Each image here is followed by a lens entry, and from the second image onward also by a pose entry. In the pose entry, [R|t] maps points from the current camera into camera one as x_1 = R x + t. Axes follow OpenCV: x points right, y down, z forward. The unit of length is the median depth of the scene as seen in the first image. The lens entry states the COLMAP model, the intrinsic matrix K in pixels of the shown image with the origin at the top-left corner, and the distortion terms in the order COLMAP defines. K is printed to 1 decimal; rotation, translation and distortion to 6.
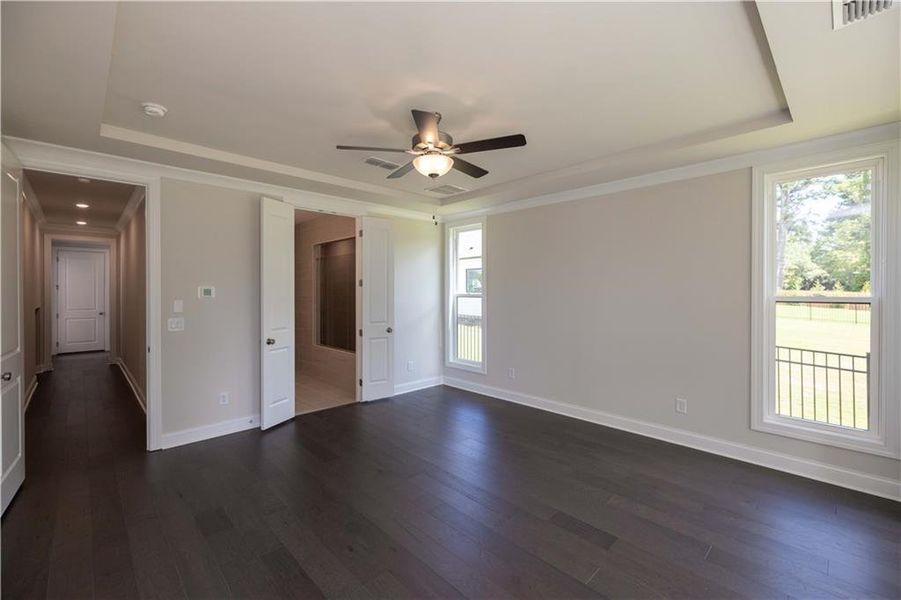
lens RADIAL K [[385.5, 0, 449.8], [0, 385.5, 296.1], [0, 0, 1]] dist [0.000565, 0.000125]
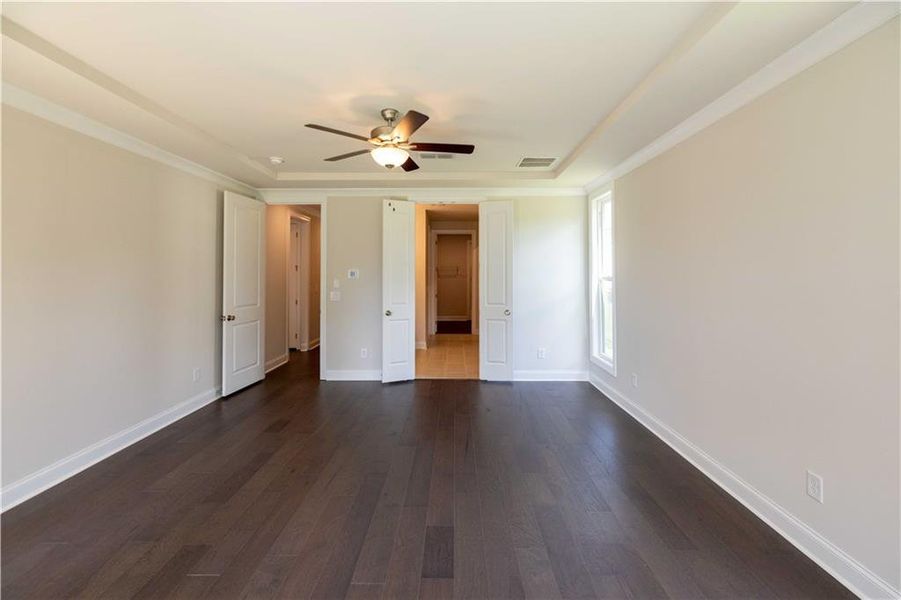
lens RADIAL K [[391.5, 0, 439.7], [0, 391.5, 266.8], [0, 0, 1]] dist [0.002075, 0.000738]
pose [[0.708326, -0.012866, -0.705768, 0.498486], [-0.009237, 0.999579, -0.027492, 0.000391], [0.705825, 0.025992, 0.707909, 0.191615]]
